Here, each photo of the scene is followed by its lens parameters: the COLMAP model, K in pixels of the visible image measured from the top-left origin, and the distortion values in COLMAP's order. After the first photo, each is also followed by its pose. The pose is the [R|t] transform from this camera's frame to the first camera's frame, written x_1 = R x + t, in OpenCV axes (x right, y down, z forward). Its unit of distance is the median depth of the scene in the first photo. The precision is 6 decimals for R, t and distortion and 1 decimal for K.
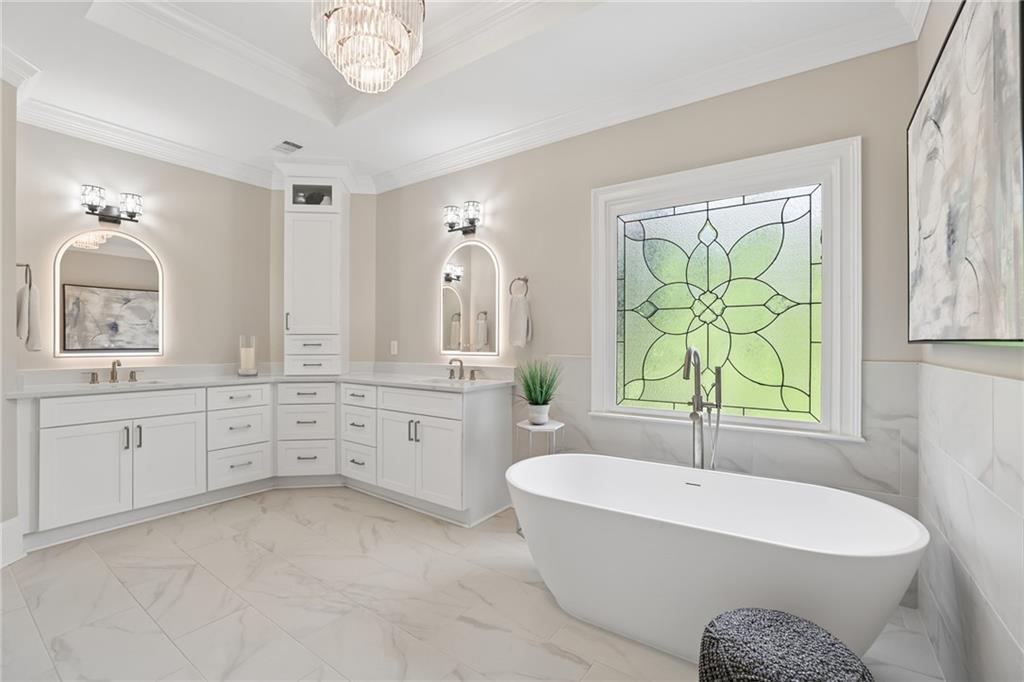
lens RADIAL K [[444.7, 0, 512.0], [0, 444.7, 341.0], [0, 0, 1]] dist [-0.034174, 0.000288]
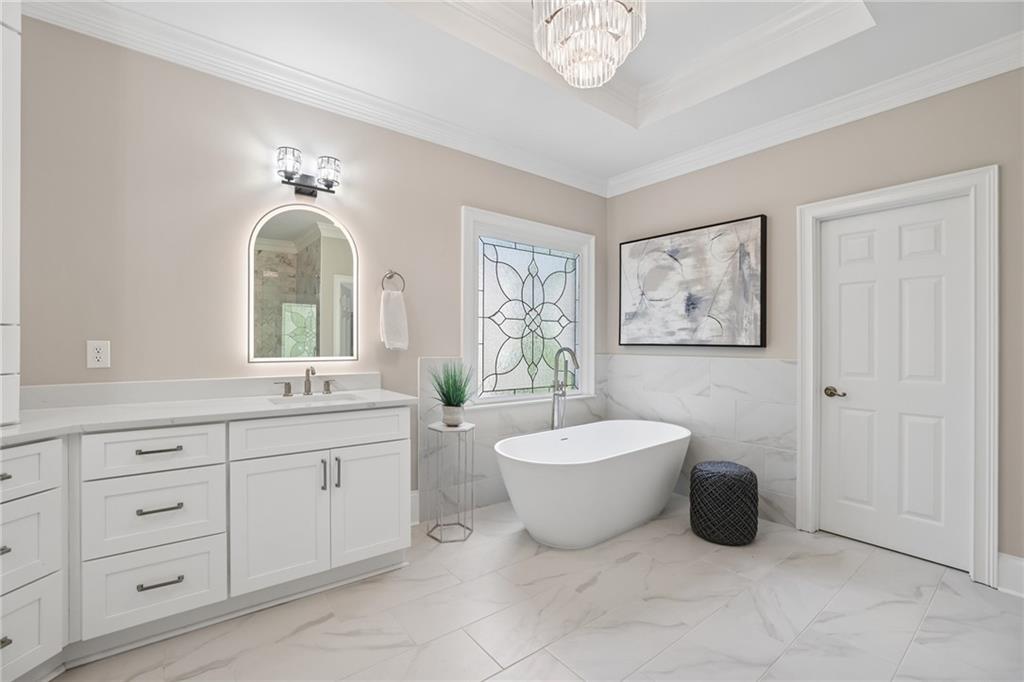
lens RADIAL K [[445.2, 0, 512.0], [0, 445.2, 341.0], [0, 0, 1]] dist [-0.027713, 0.000446]
pose [[0.284177, 0.003205, 0.958767, -0.821404], [-0.010805, 0.999942, -0.000140, -0.006121], [-0.958711, -0.010320, 0.284195, 0.553598]]
